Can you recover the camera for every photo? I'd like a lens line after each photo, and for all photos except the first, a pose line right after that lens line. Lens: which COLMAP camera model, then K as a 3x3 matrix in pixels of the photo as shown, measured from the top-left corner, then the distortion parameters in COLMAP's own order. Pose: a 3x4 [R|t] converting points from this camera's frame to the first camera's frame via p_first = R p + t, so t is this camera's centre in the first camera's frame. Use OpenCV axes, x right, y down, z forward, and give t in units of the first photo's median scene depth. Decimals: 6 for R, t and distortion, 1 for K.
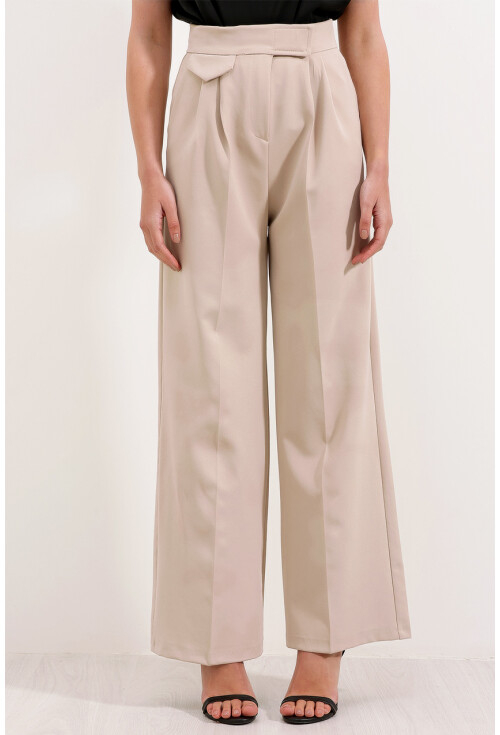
lens RADIAL K [[1735.3, 0, 250.0], [0, 1735.3, 367.5], [0, 0, 1]] dist [-0.394245, 0.200153]
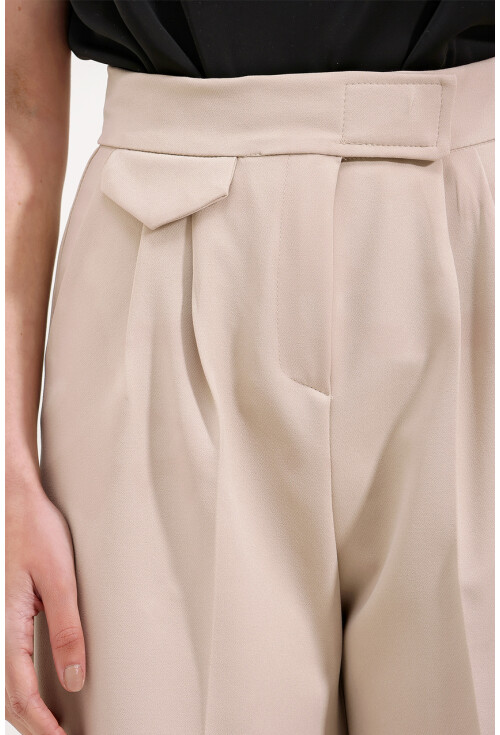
lens RADIAL K [[5445.7, 0, 250.0], [0, 5445.7, 367.5], [0, 0, 1]] dist [-2.573794, 19.784423]
pose [[0.999931, -0.007592, -0.008935, 0.004536], [0.006221, 0.989477, -0.144558, 0.025940], [0.009938, 0.144492, 0.989456, -0.119975]]
